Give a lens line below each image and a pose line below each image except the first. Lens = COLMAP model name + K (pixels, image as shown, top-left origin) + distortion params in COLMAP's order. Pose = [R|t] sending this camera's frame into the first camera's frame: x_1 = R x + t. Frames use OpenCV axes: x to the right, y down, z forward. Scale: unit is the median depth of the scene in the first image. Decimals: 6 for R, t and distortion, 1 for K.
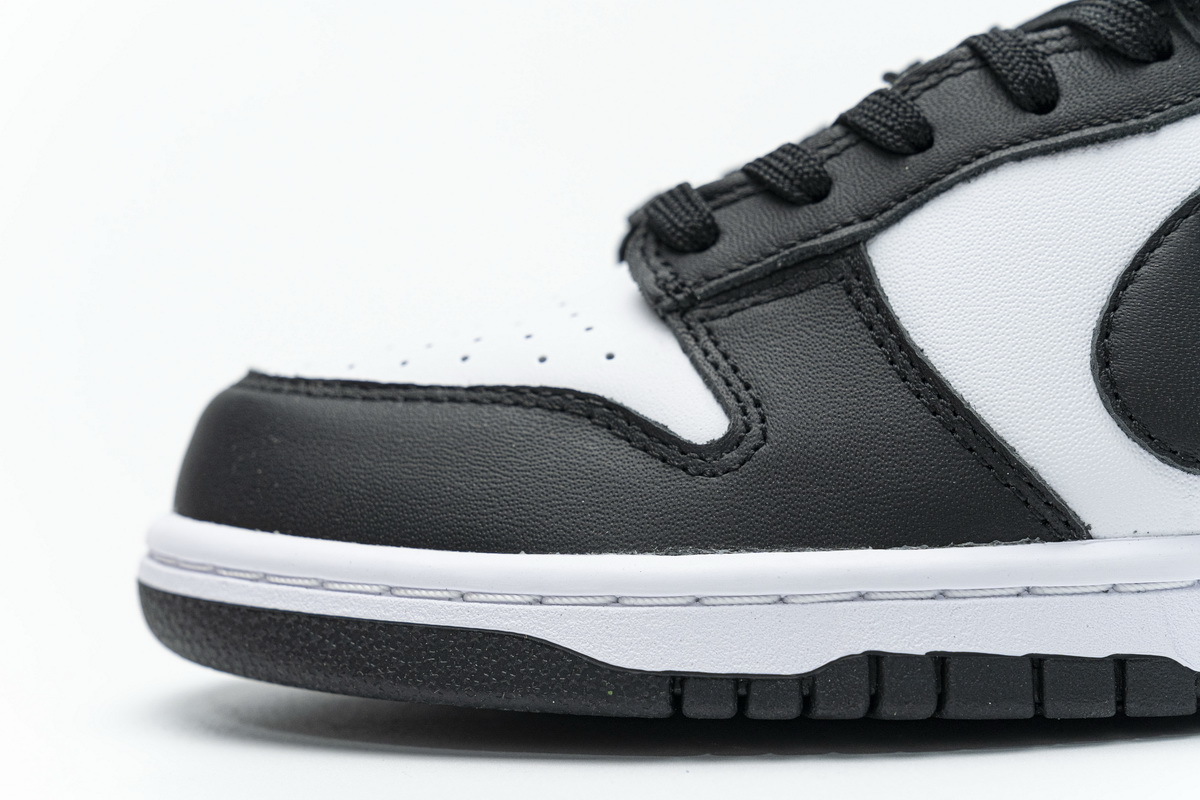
lens RADIAL K [[2222.7, 0, 599.3], [0, 2222.7, 406.4], [0, 0, 1]] dist [-0.007901, 0.000000]
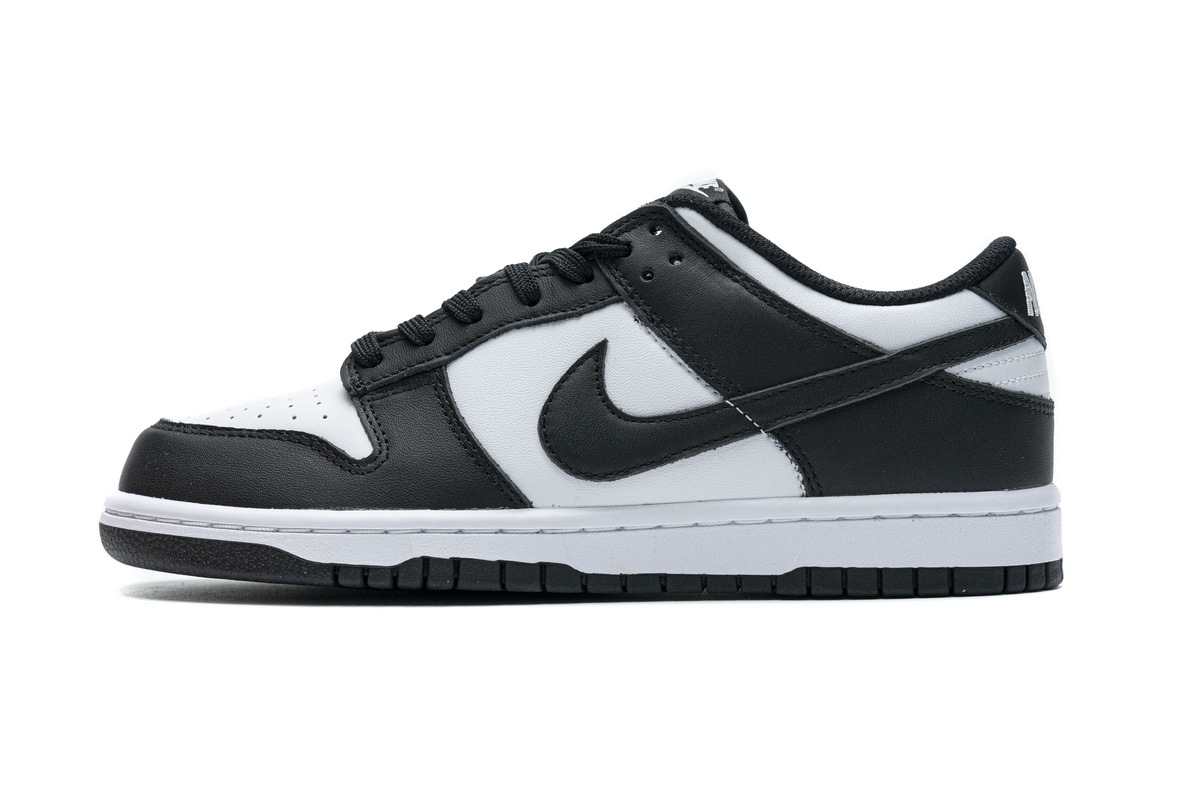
lens RADIAL K [[2238.9, 0, 601.1], [0, 2238.9, 394.9], [0, 0, 1]] dist [-0.006338, 0.000000]
pose [[0.998825, 0.026929, -0.040297, 0.354821], [-0.028312, 0.999016, -0.034149, 0.021404], [0.039338, 0.035250, 0.998604, -1.101875]]
